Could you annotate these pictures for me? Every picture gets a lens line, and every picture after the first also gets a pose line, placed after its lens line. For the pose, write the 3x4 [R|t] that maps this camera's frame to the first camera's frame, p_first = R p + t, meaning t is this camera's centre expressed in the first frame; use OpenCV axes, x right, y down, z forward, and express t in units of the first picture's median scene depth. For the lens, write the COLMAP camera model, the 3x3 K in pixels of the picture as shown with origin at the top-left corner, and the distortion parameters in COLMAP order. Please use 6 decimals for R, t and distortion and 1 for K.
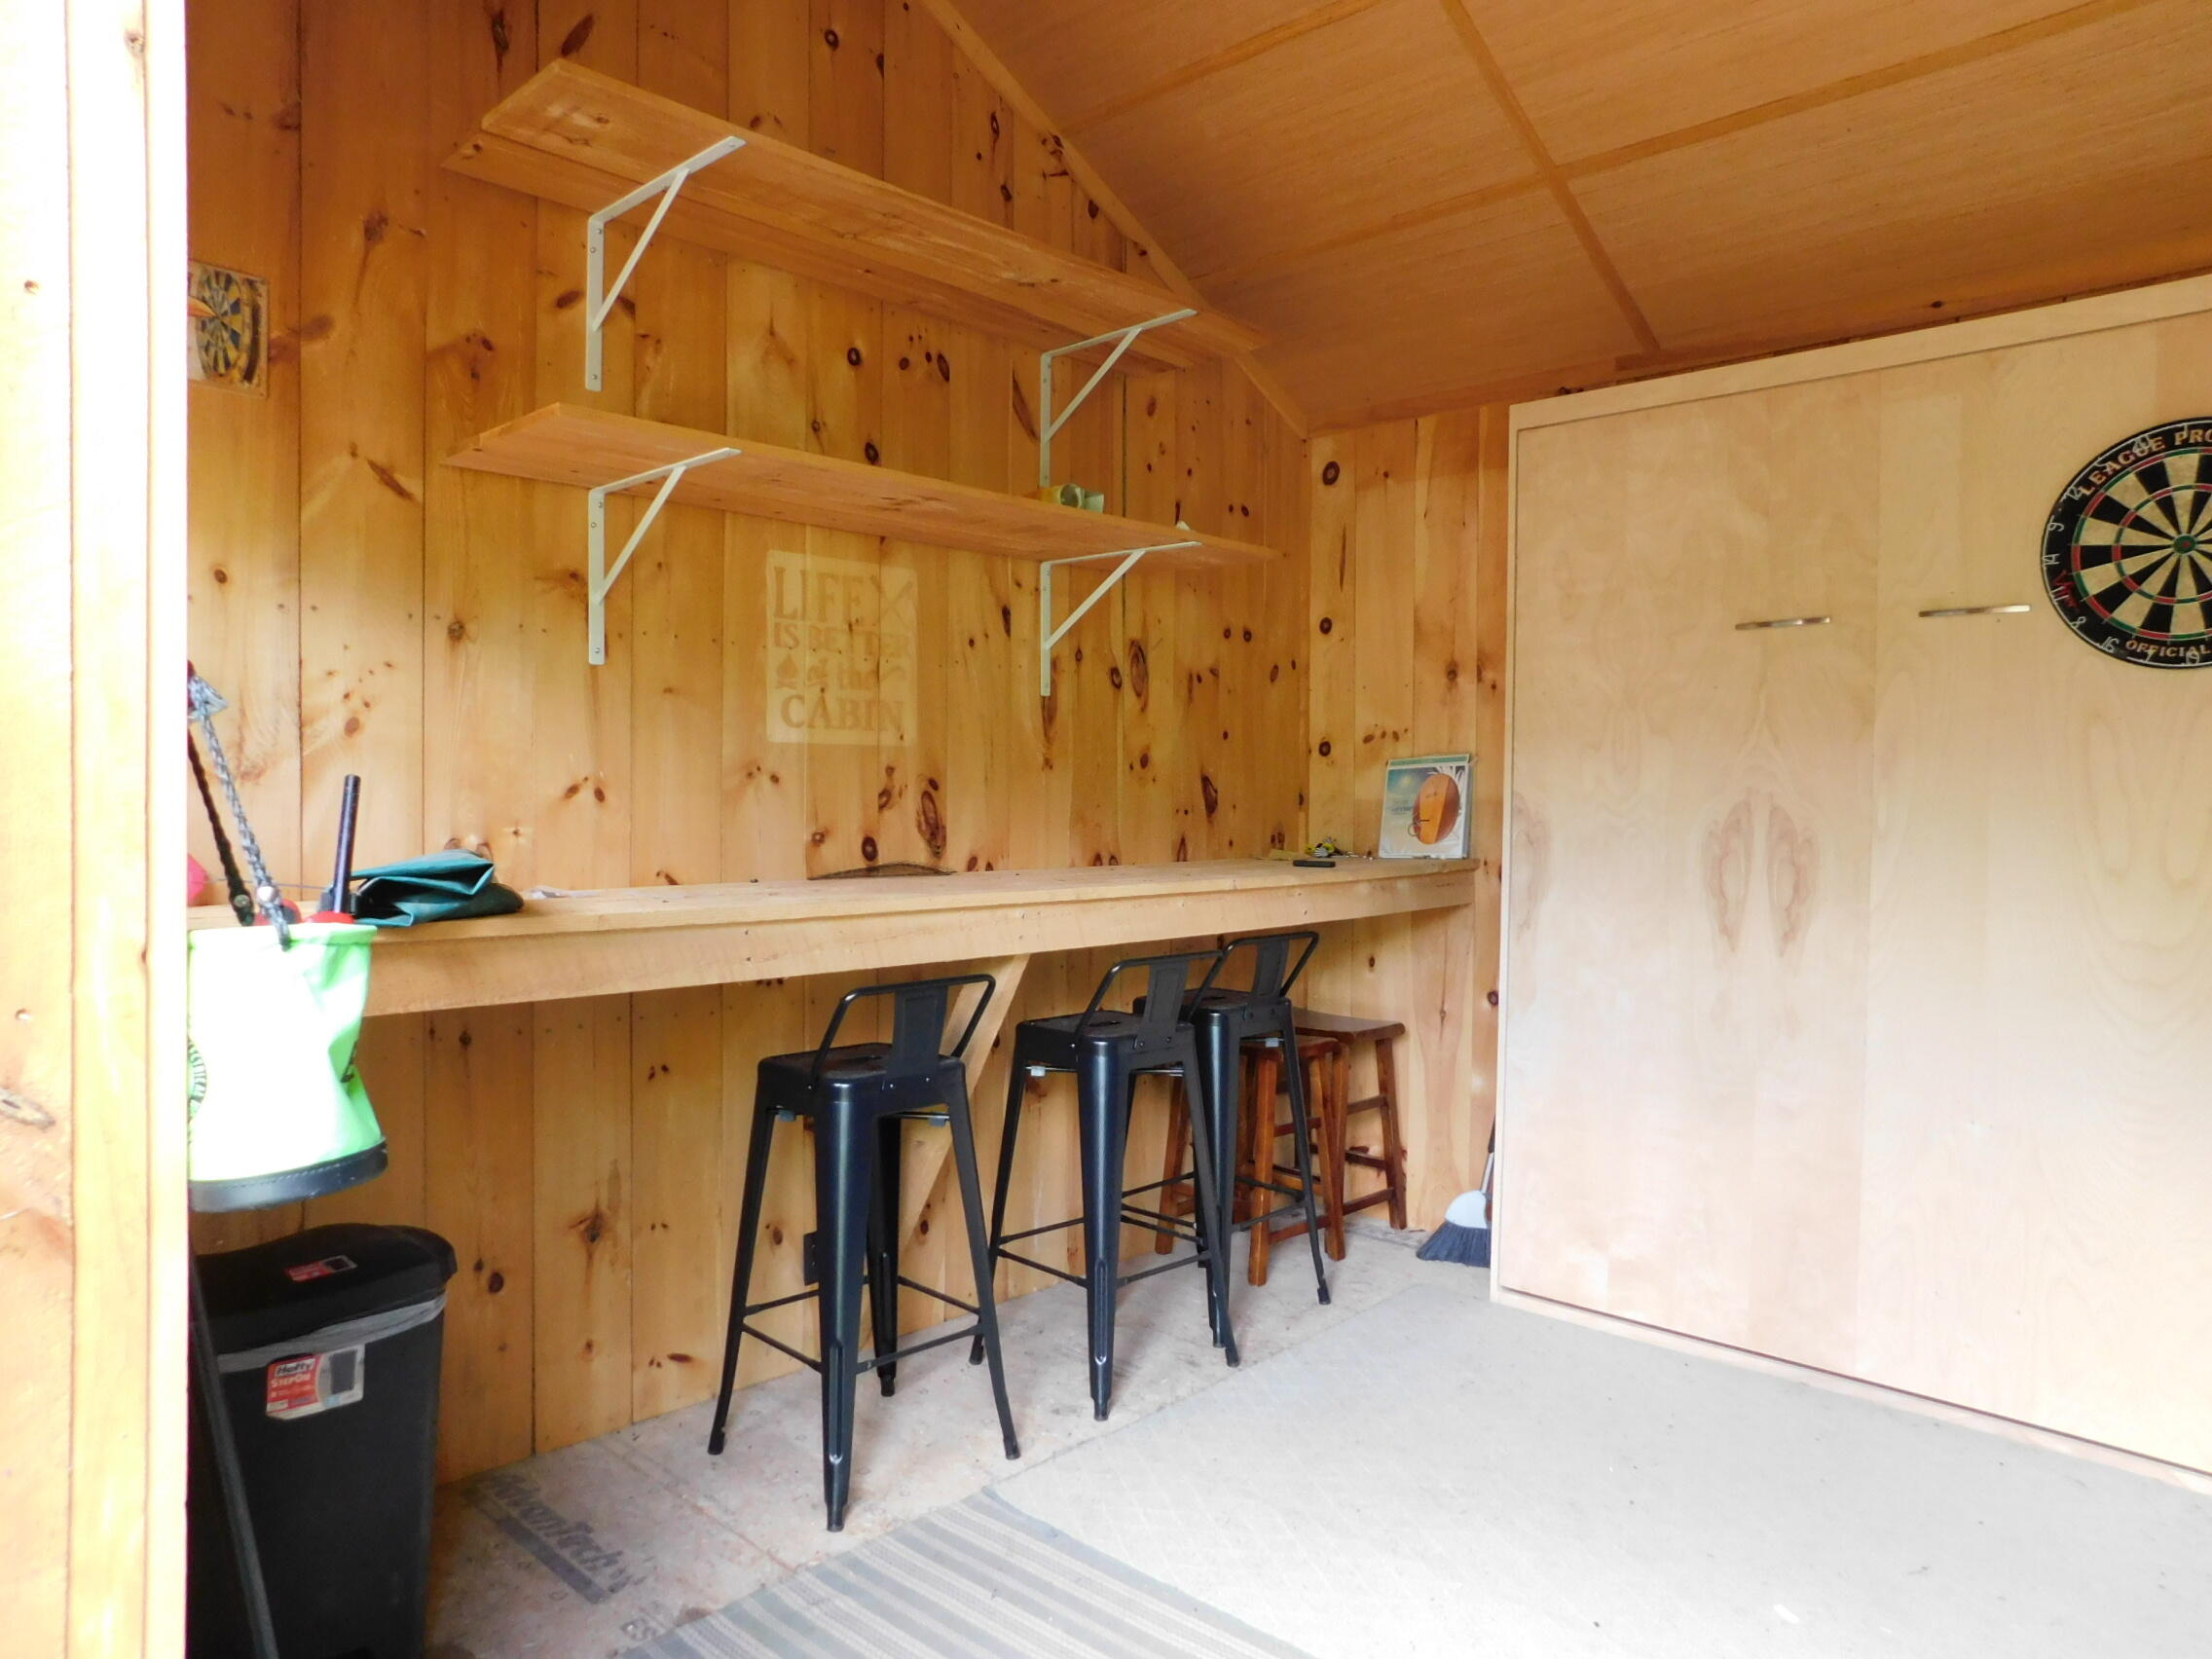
lens RADIAL K [[1455.7, 0, 1118.1], [0, 1455.7, 835.5], [0, 0, 1]] dist [-0.074818, 0.056848]
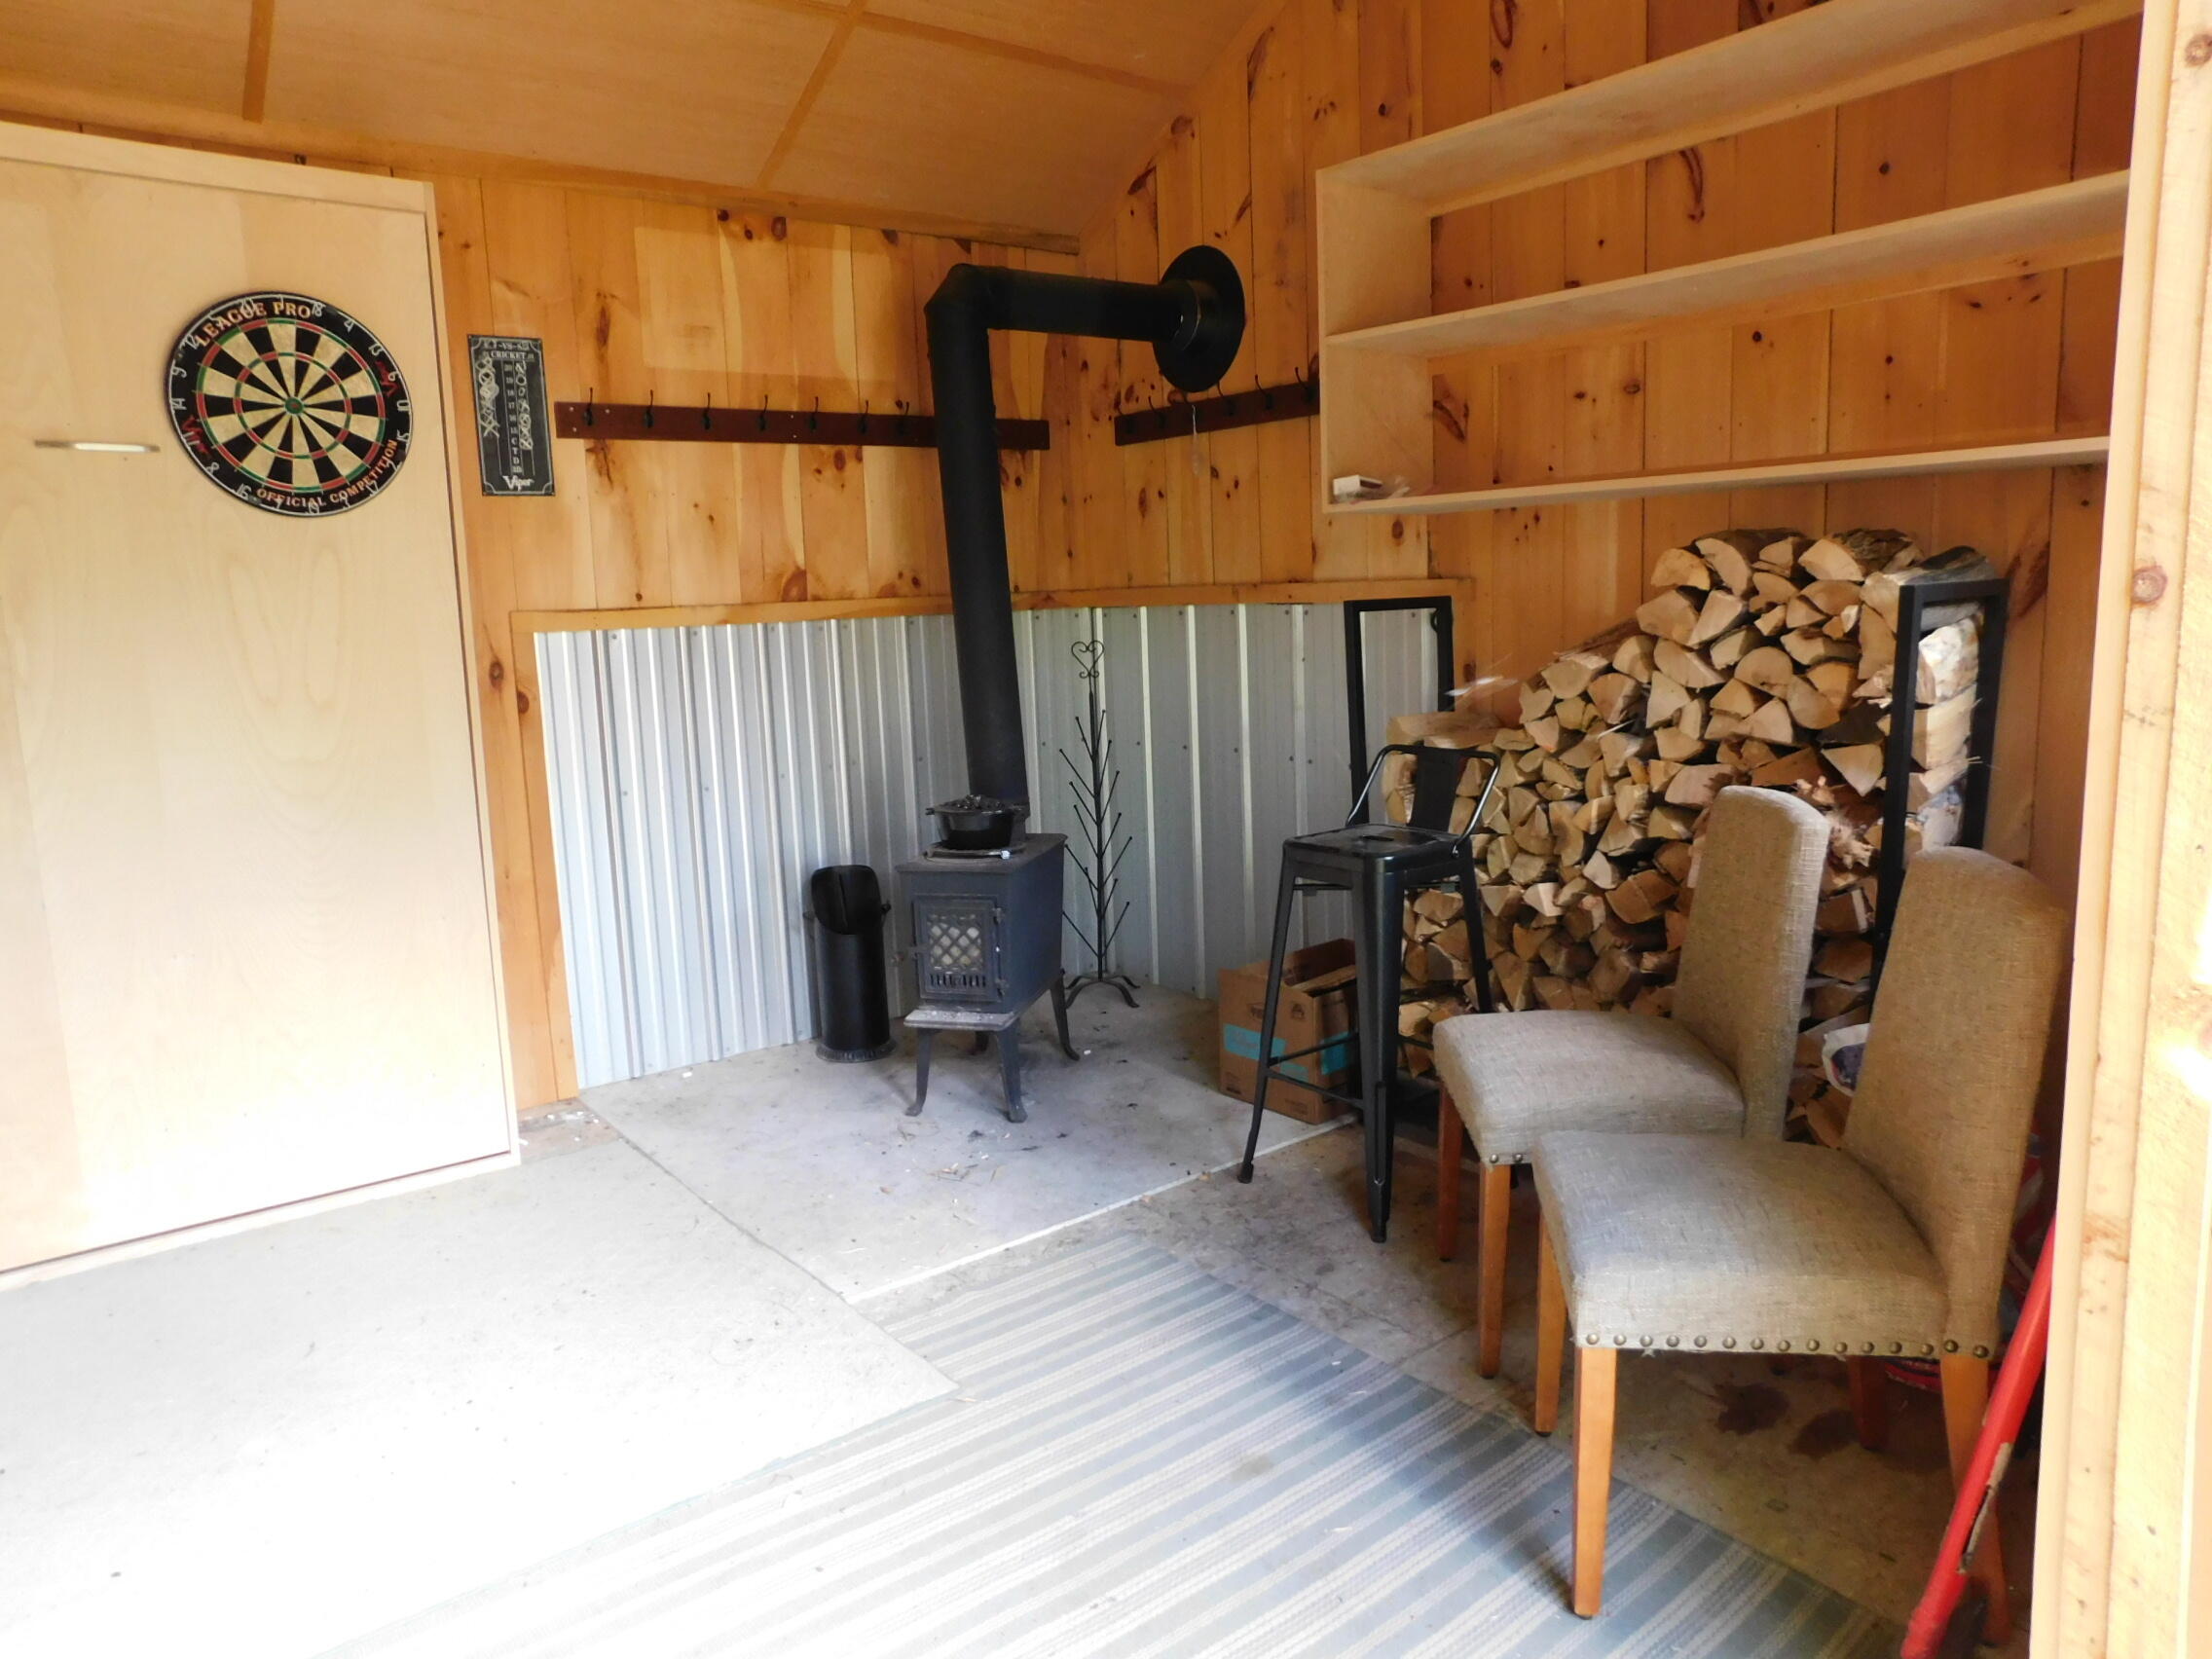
lens RADIAL K [[1455.7, 0, 1101.1], [0, 1455.7, 828.4], [0, 0, 1]] dist [-0.074818, 0.056848]
pose [[0.153797, -0.166592, 0.973958, -0.268500], [0.057274, 0.985531, 0.159527, -0.014916], [-0.986441, 0.031248, 0.161113, 0.164700]]
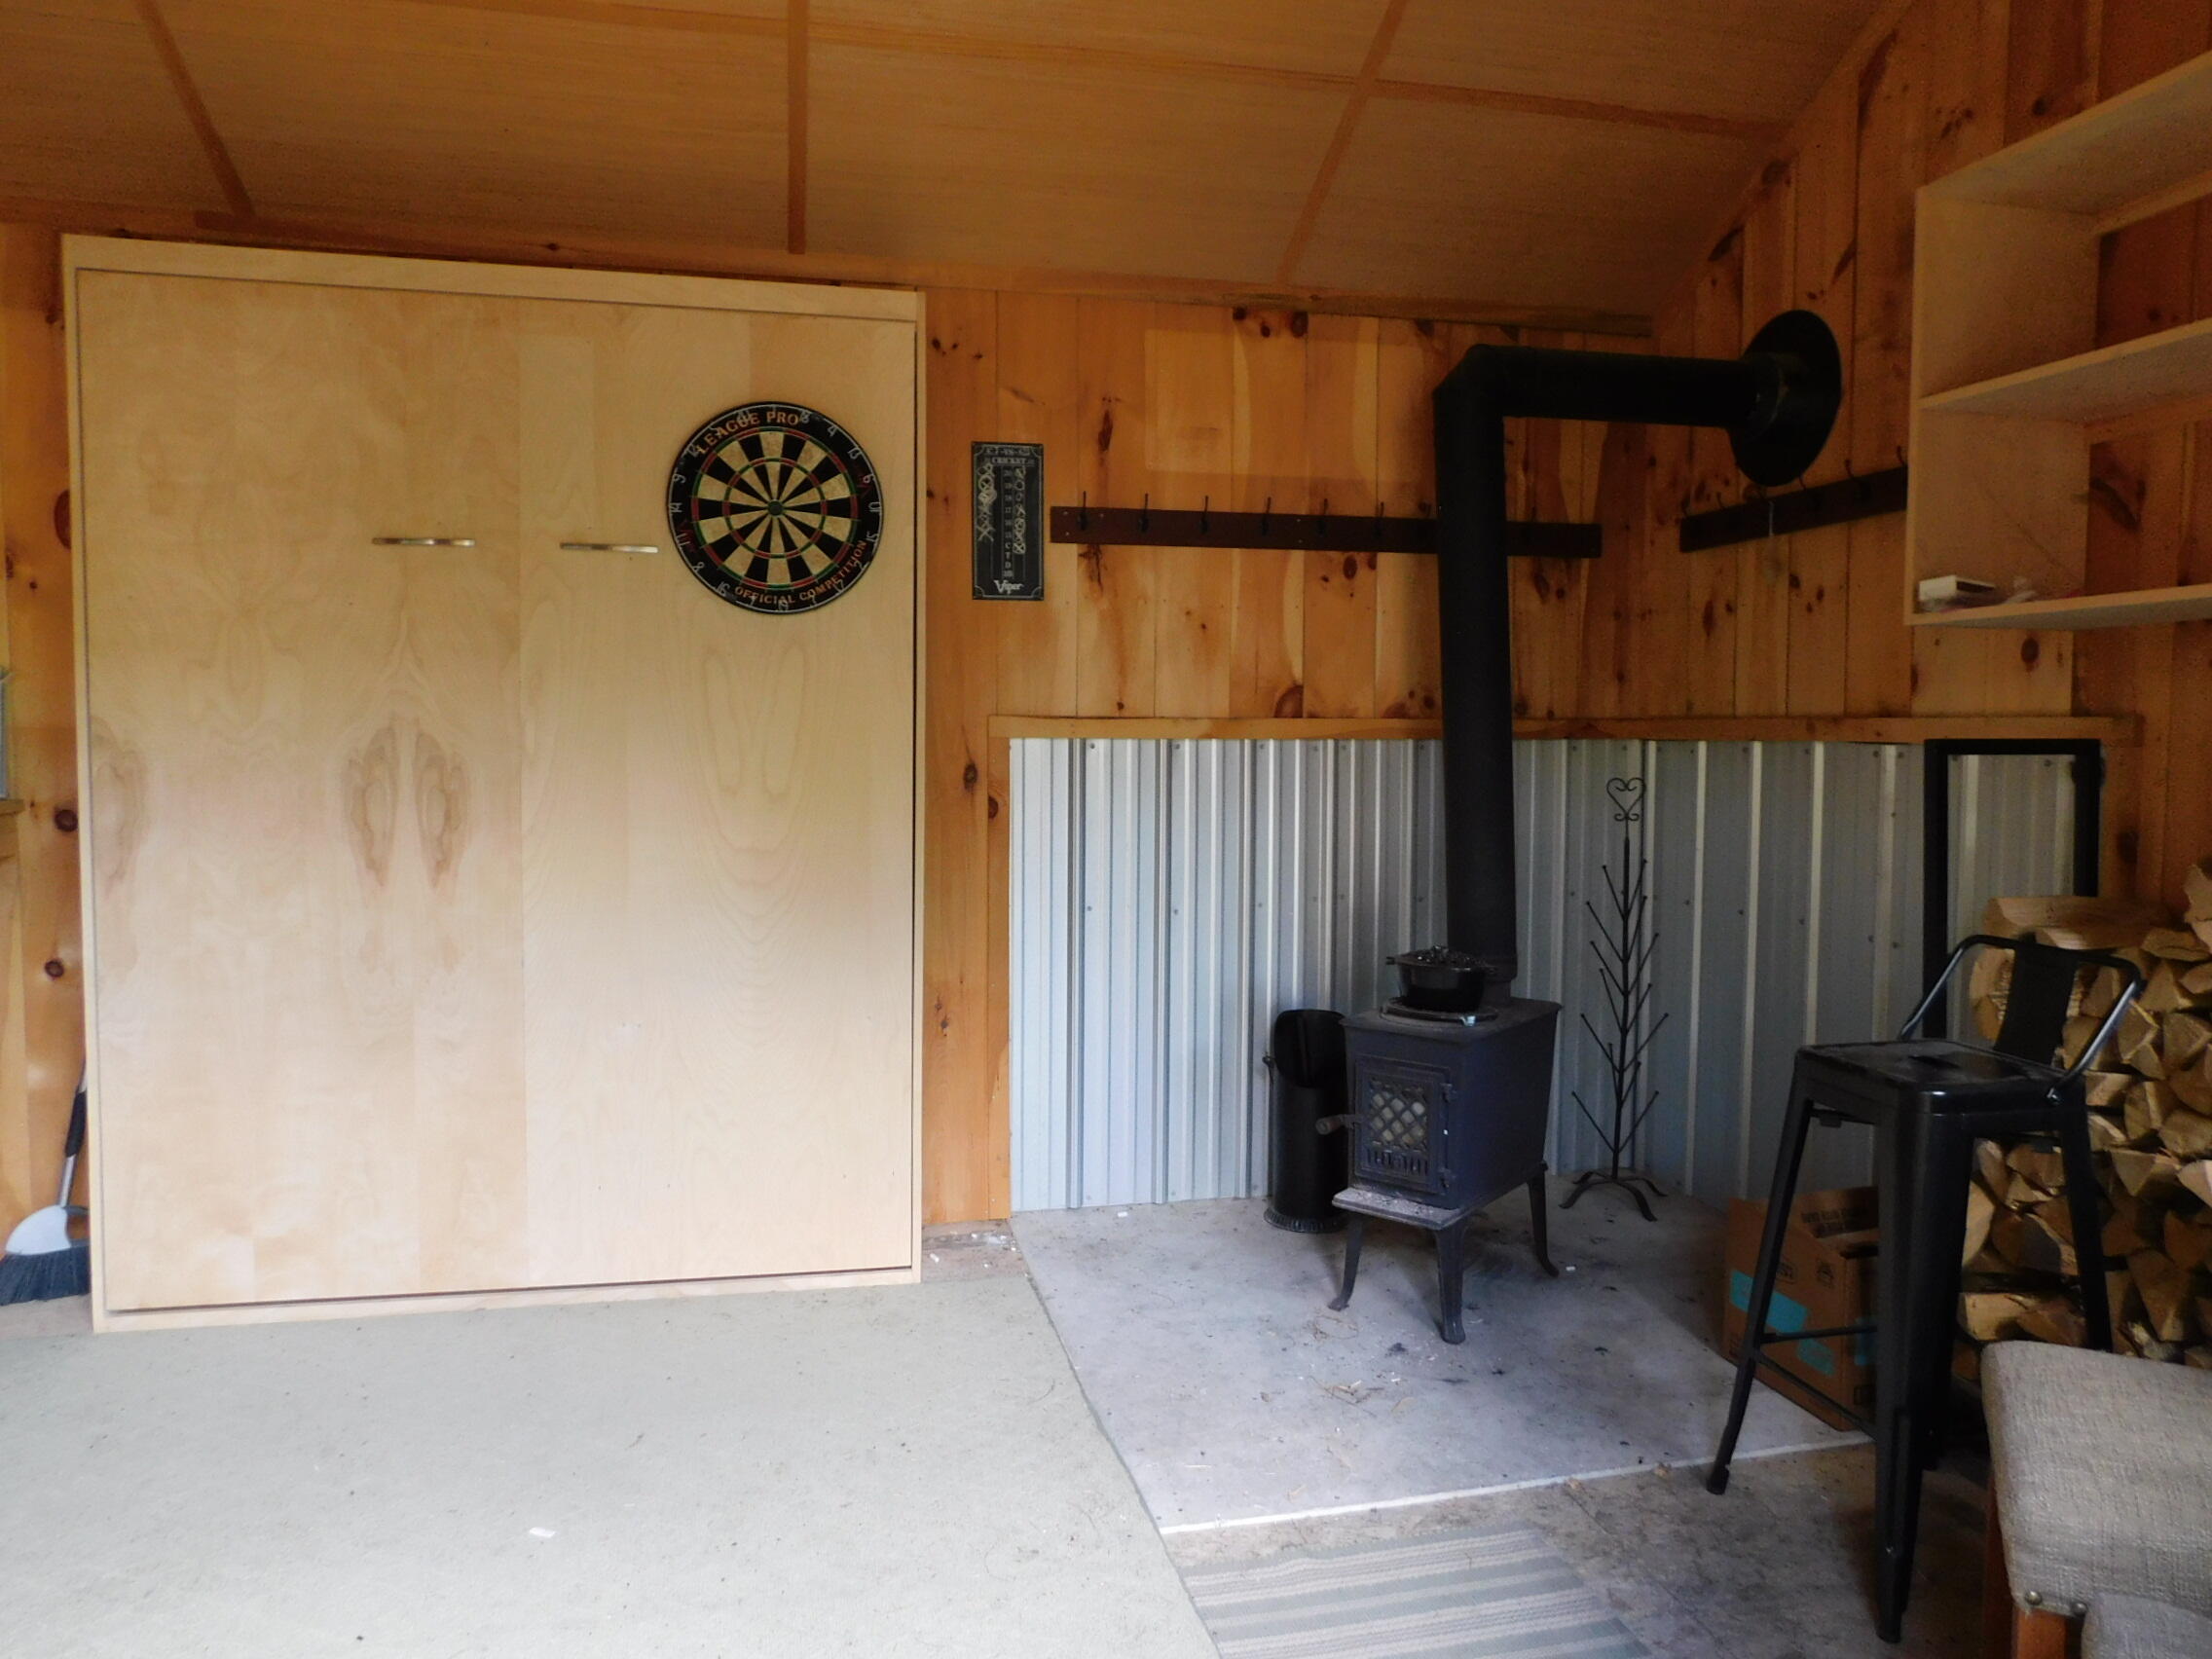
lens RADIAL K [[1455.7, 0, 1094.6], [0, 1455.7, 829.8], [0, 0, 1]] dist [-0.074818, 0.056848]
pose [[0.564582, -0.057340, 0.823383, -0.088081], [0.017496, 0.998191, 0.057516, -0.002671], [-0.825192, -0.018067, 0.564564, 0.084826]]
